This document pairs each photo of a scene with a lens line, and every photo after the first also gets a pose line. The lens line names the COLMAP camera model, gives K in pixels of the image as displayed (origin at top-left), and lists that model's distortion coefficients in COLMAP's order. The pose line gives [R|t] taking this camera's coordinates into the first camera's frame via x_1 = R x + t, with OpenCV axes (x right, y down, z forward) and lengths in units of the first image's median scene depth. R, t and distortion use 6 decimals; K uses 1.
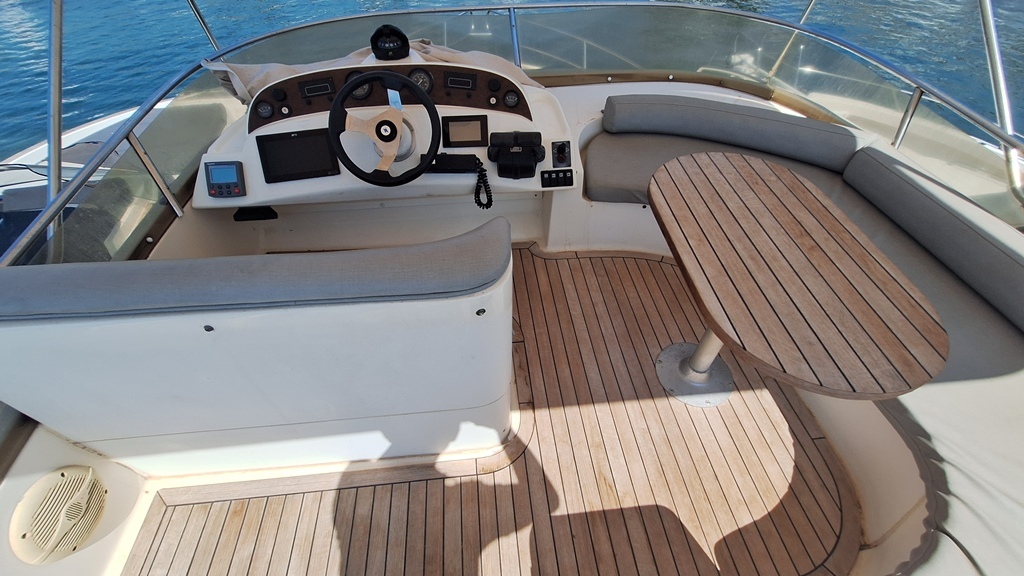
lens RADIAL K [[395.8, 0, 515.1], [0, 395.8, 285.8], [0, 0, 1]] dist [-0.010412, 0.000318]
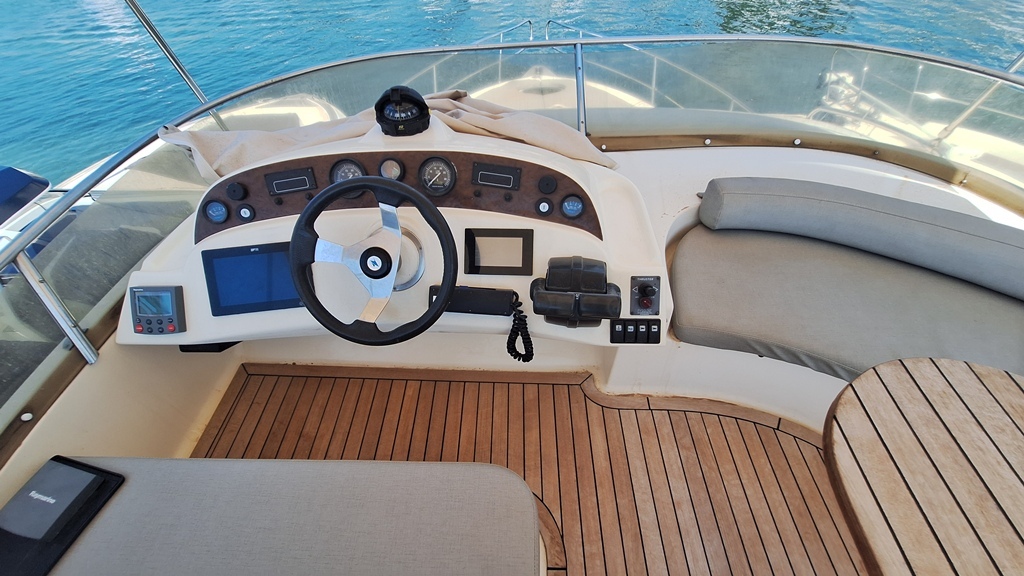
lens RADIAL K [[395.8, 0, 515.1], [0, 395.8, 285.8], [0, 0, 1]] dist [-0.010412, 0.000318]
pose [[0.991865, 0.068154, -0.107514, -0.024157], [-0.068678, 0.997638, -0.001175, -0.335365], [0.107180, 0.008549, 0.994203, 0.343829]]
